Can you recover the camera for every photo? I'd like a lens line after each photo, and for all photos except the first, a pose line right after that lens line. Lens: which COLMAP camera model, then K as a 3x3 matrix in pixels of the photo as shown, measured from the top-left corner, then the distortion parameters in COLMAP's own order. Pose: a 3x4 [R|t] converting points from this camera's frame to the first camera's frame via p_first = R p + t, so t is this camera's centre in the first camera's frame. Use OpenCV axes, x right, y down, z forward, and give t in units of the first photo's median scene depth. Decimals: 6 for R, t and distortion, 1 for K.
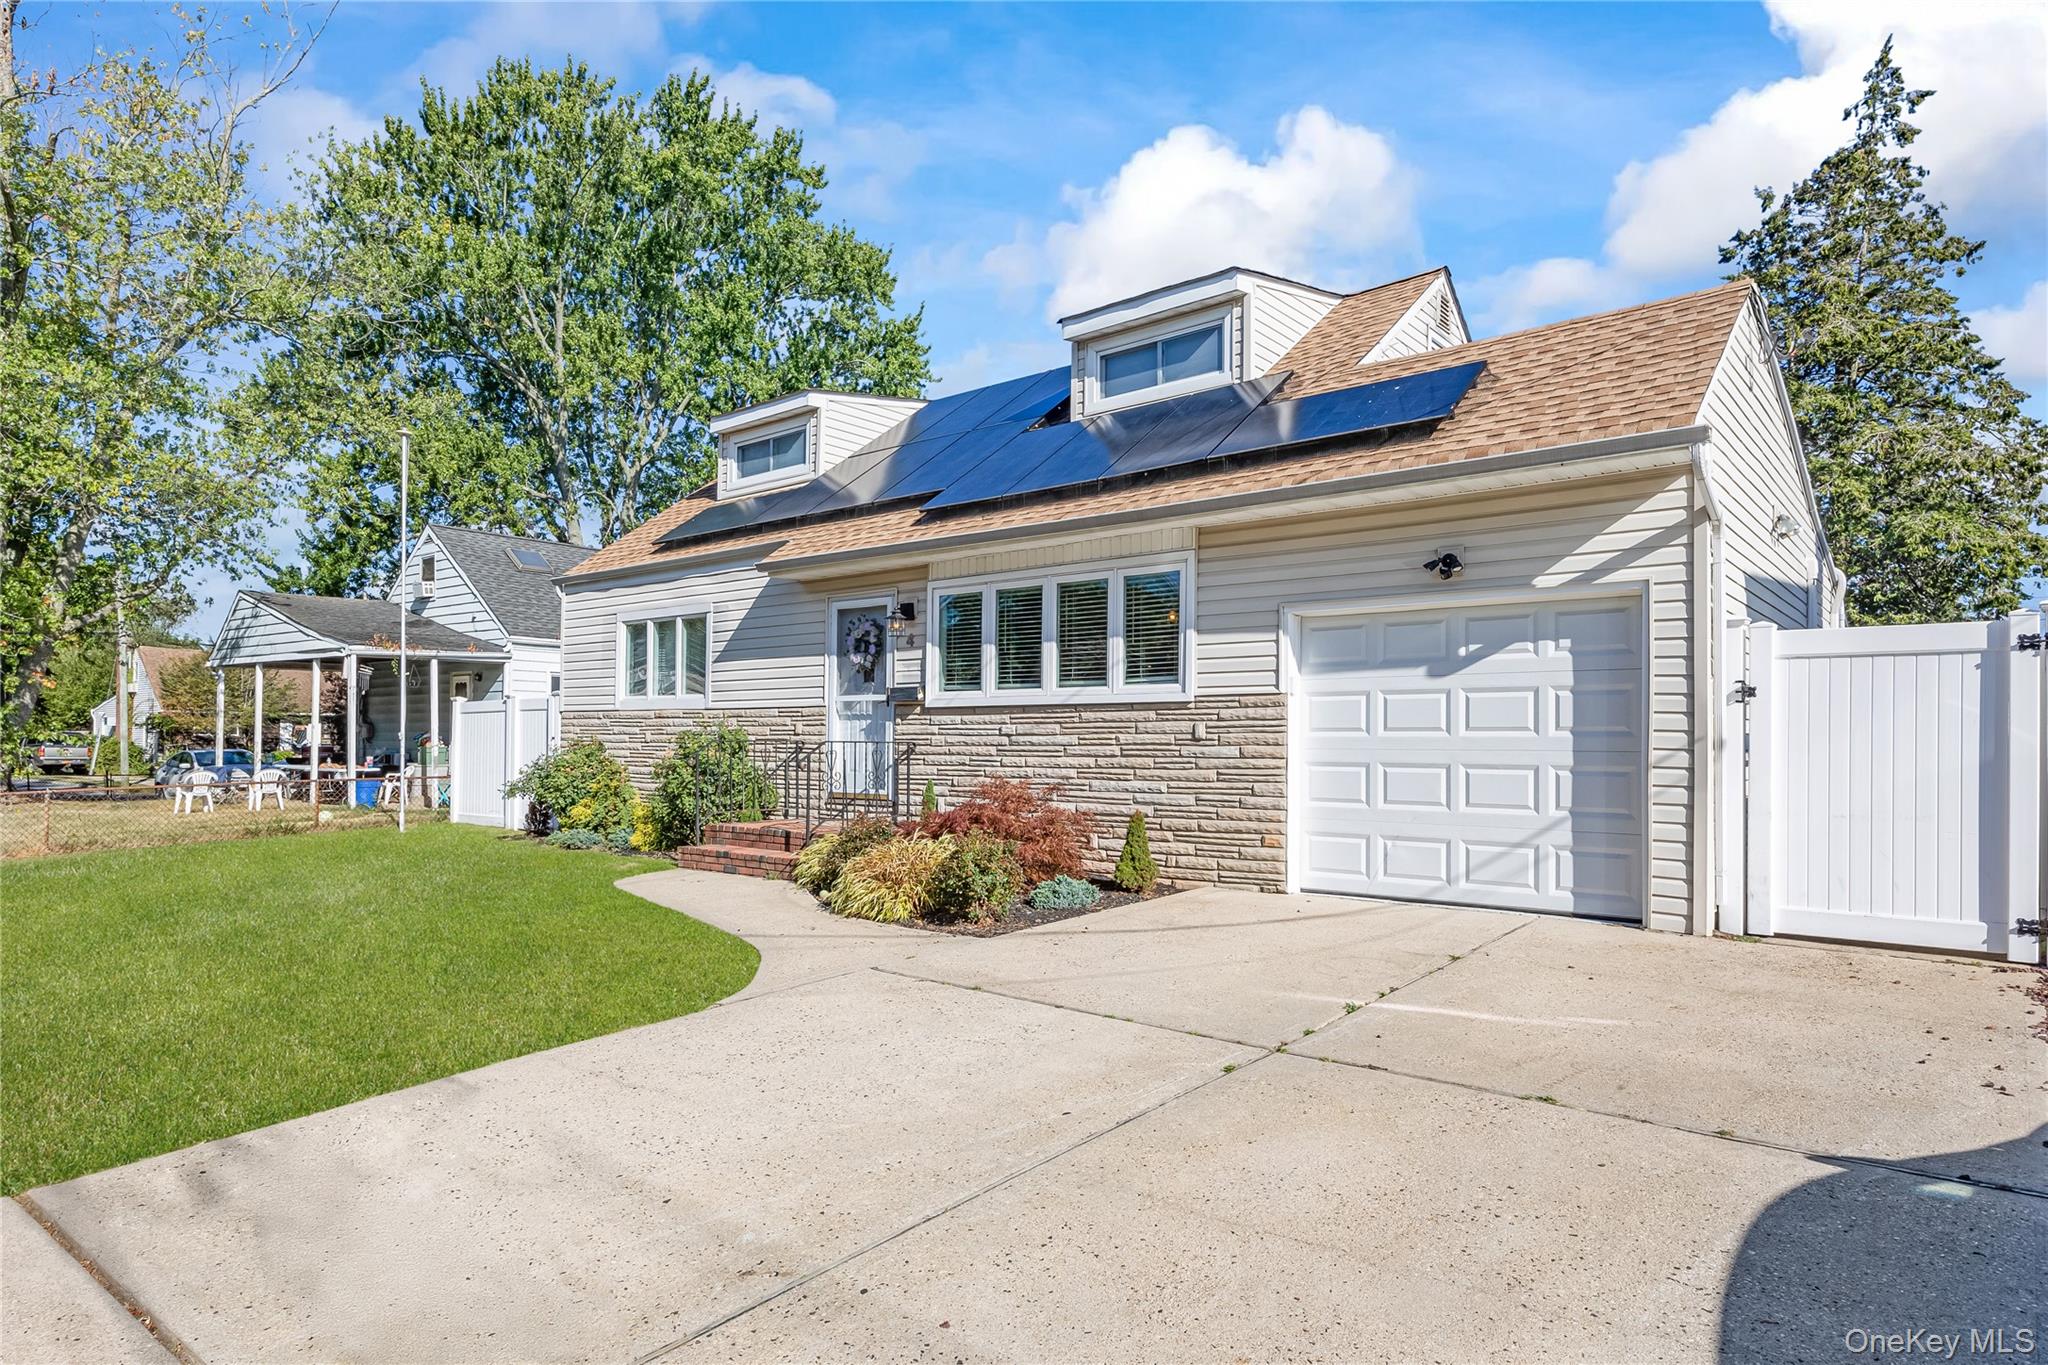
lens RADIAL K [[1150.5, 0, 1025.9], [0, 1150.5, 740.1], [0, 0, 1]] dist [-0.005318, -0.001427]
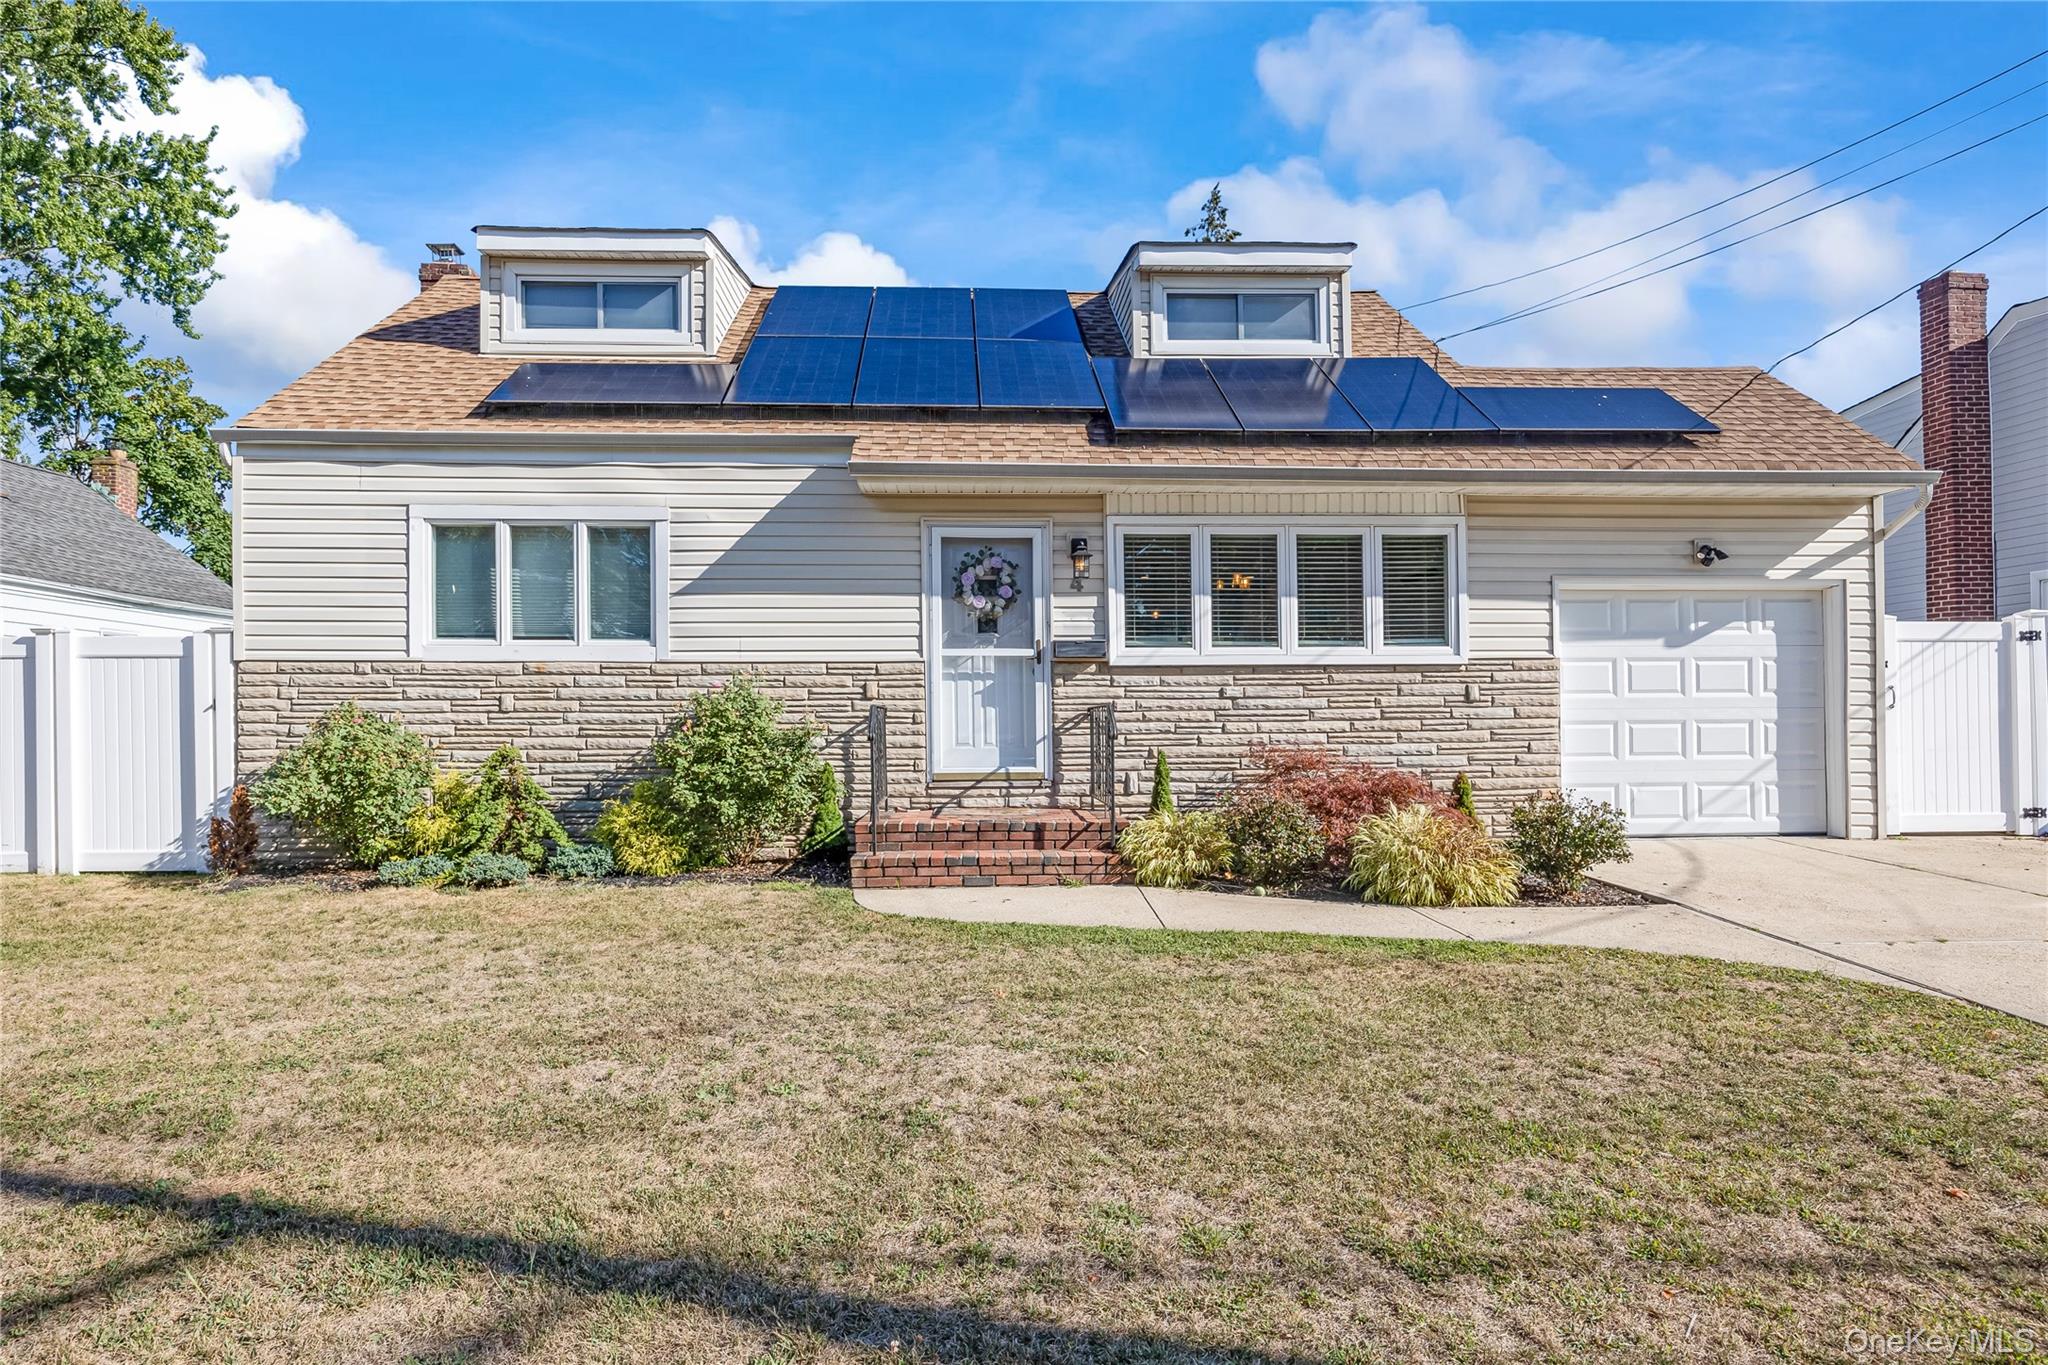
lens RADIAL K [[1117.6, 0, 1022.8], [0, 1117.6, 730.2], [0, 0, 1]] dist [-0.001729, -0.000399]
pose [[0.738343, -0.014019, 0.674280, -0.760315], [0.009210, 0.999900, 0.010704, 0.010326], [-0.674362, -0.001693, 0.738399, 0.492046]]
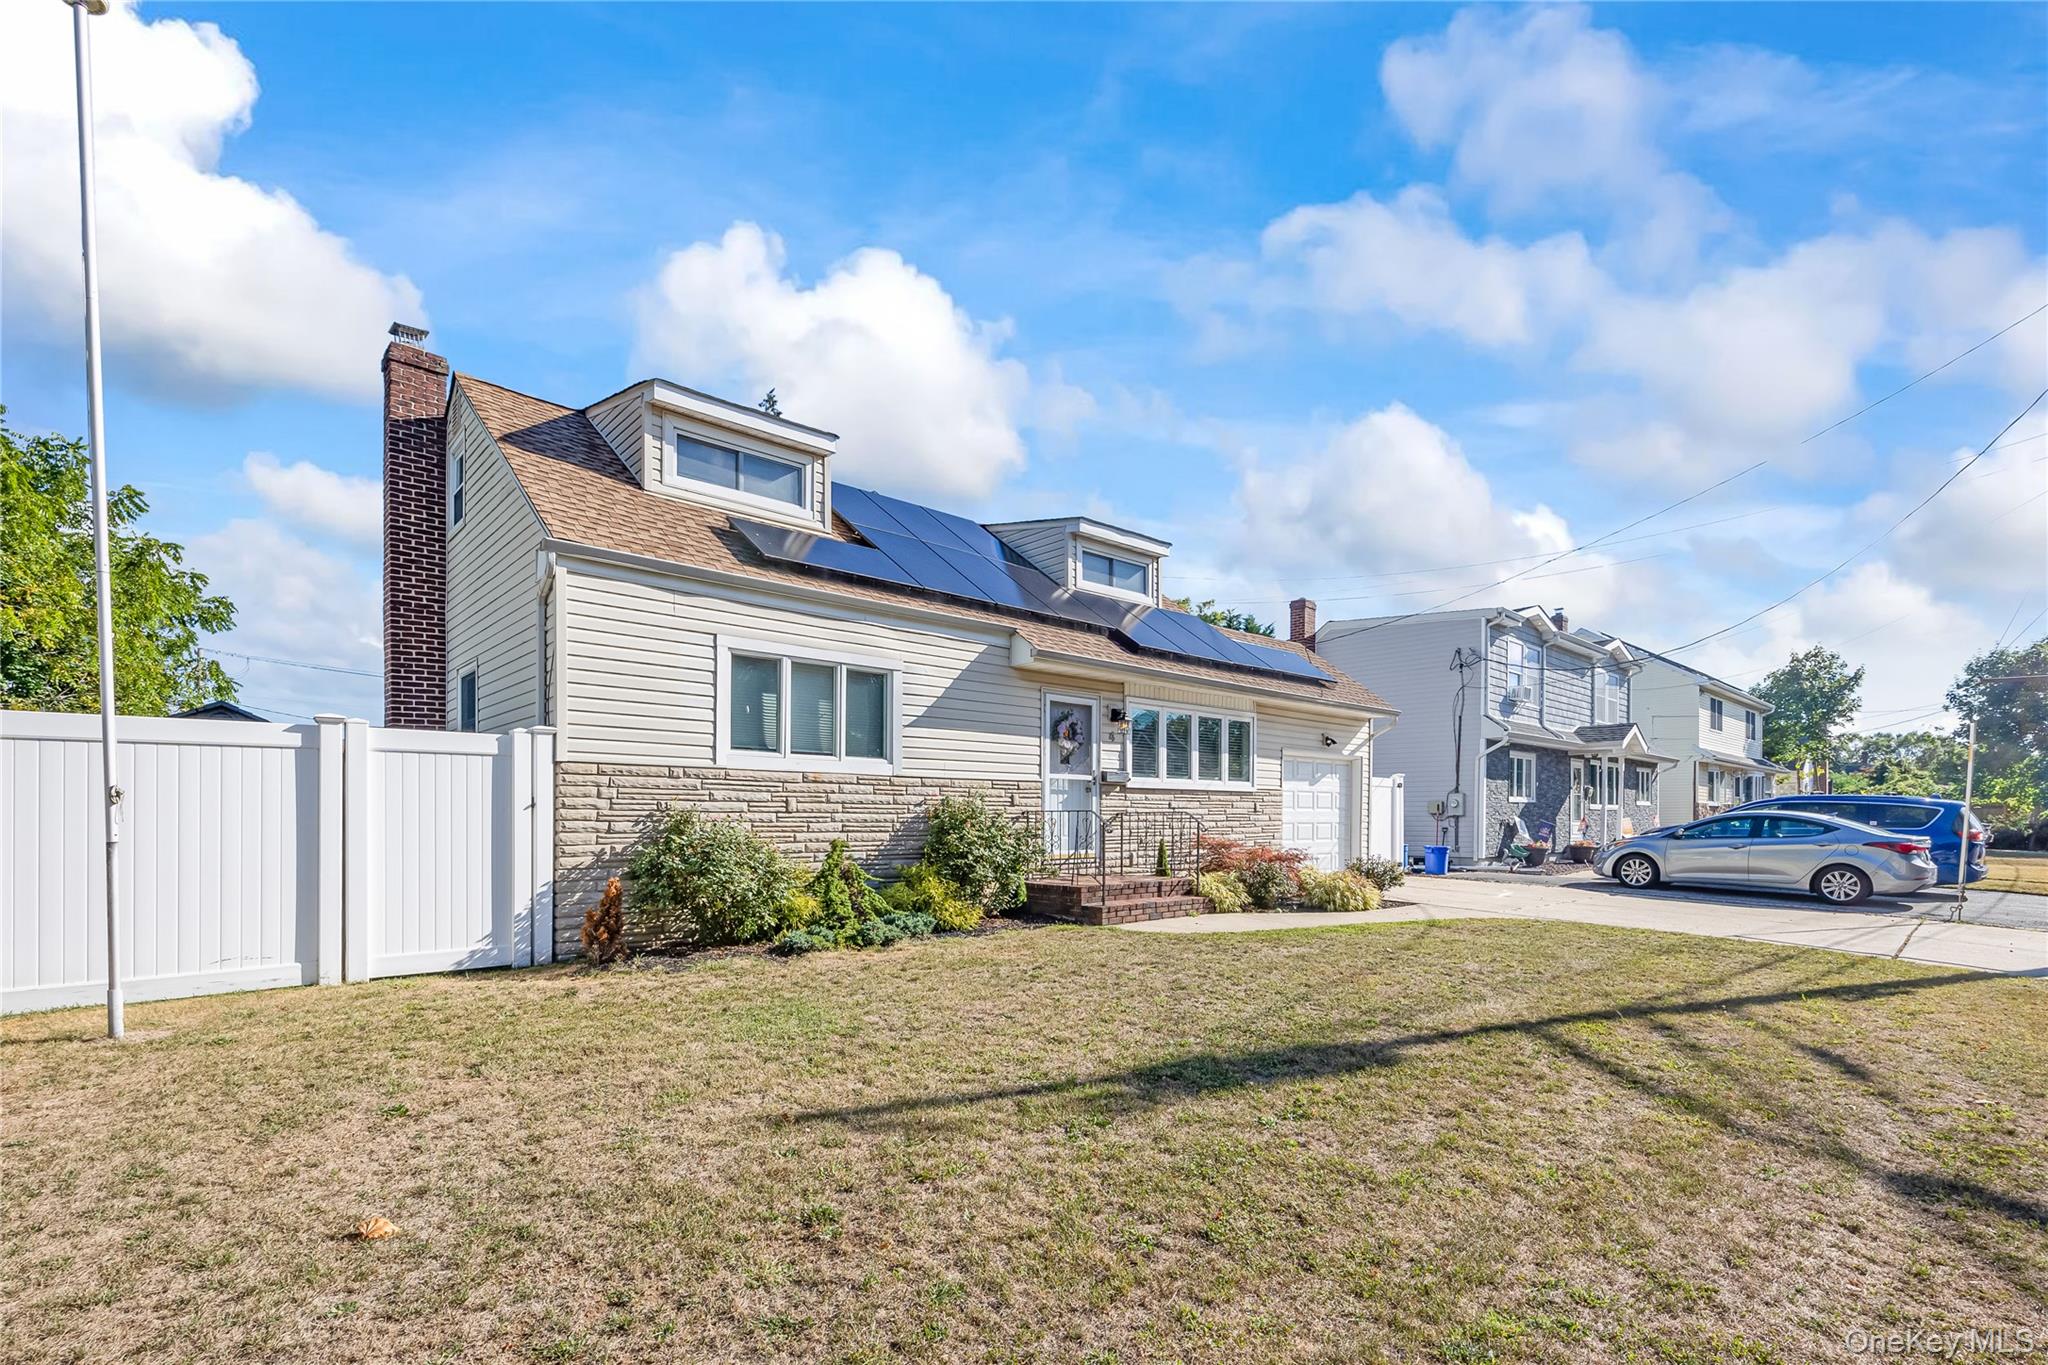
lens RADIAL K [[870.6, 0, 1033.1], [0, 870.6, 819.0], [0, 0, 1]] dist [-0.000137, -0.000069]
pose [[0.167345, -0.015723, 0.985773, -1.263137], [-0.009829, 0.999797, 0.017615, -0.009153], [-0.985849, -0.012637, 0.167157, 1.042540]]
